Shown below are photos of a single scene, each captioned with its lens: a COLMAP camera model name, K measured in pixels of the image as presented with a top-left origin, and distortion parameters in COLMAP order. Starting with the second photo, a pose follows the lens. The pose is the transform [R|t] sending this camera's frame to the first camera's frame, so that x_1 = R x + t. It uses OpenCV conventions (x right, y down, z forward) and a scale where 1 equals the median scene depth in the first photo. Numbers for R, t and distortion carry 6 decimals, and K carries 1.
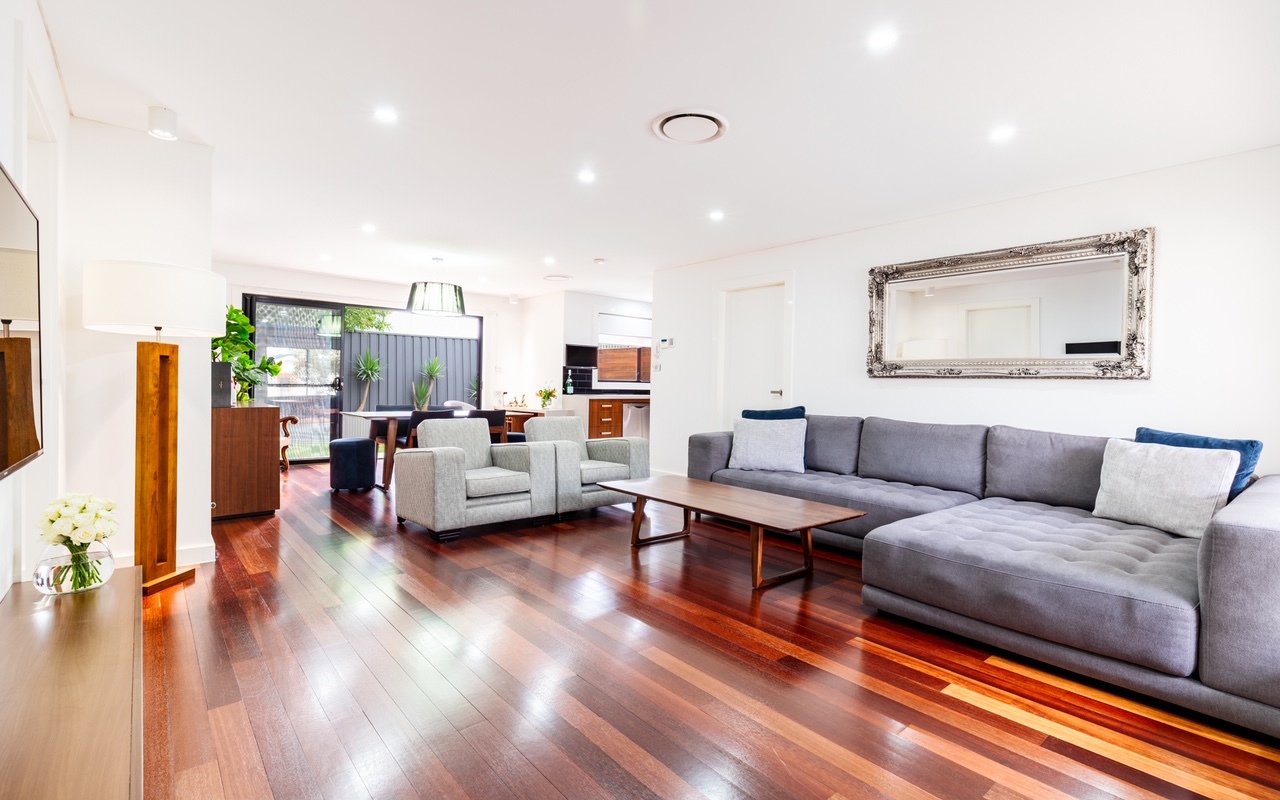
lens RADIAL K [[611.5, 0, 640.0], [0, 611.5, 400.0], [0, 0, 1]] dist [0.000349, 0.000022]
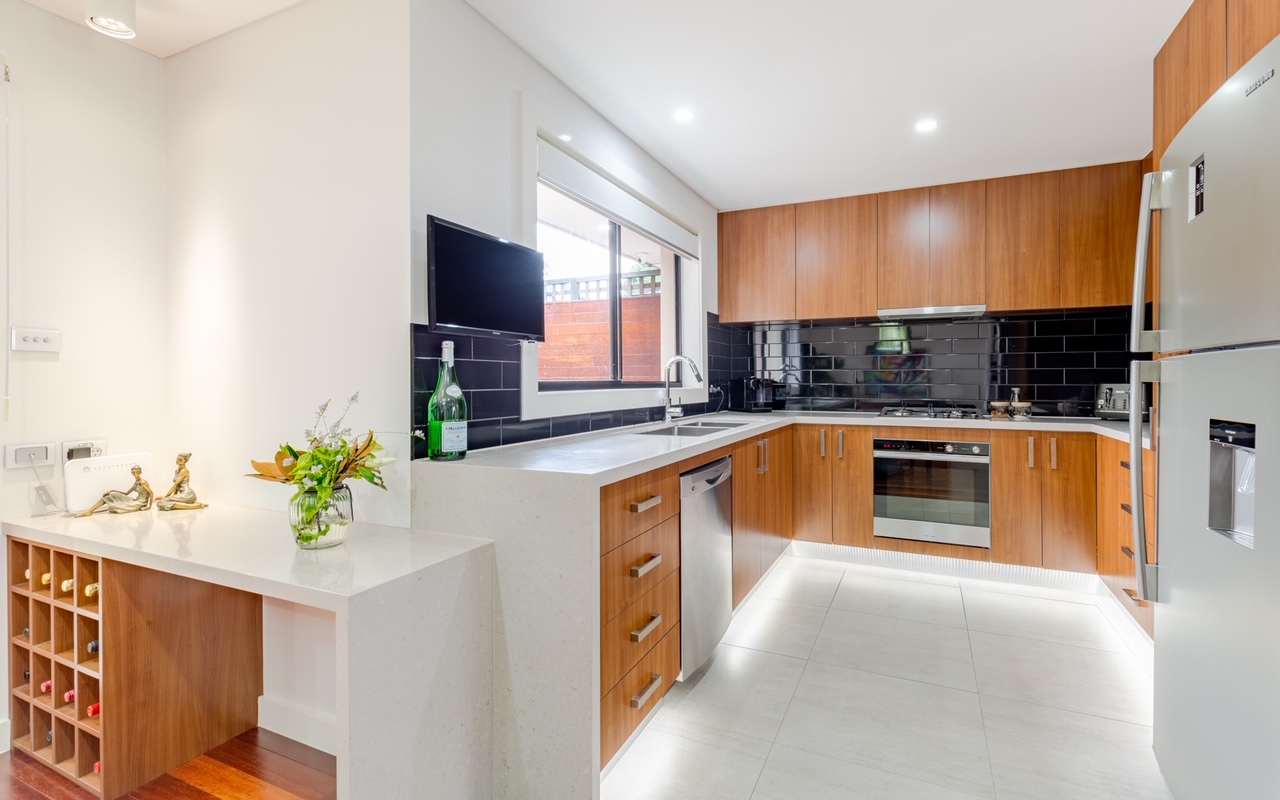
lens RADIAL K [[592.6, 0, 640.7], [0, 592.6, 381.3], [0, 0, 1]] dist [0.001053, 0.000120]
pose [[0.899989, -0.020231, 0.435443, -0.143797], [0.025842, 0.999642, -0.006969, -0.032437], [-0.435146, 0.017525, 0.900189, 0.787642]]
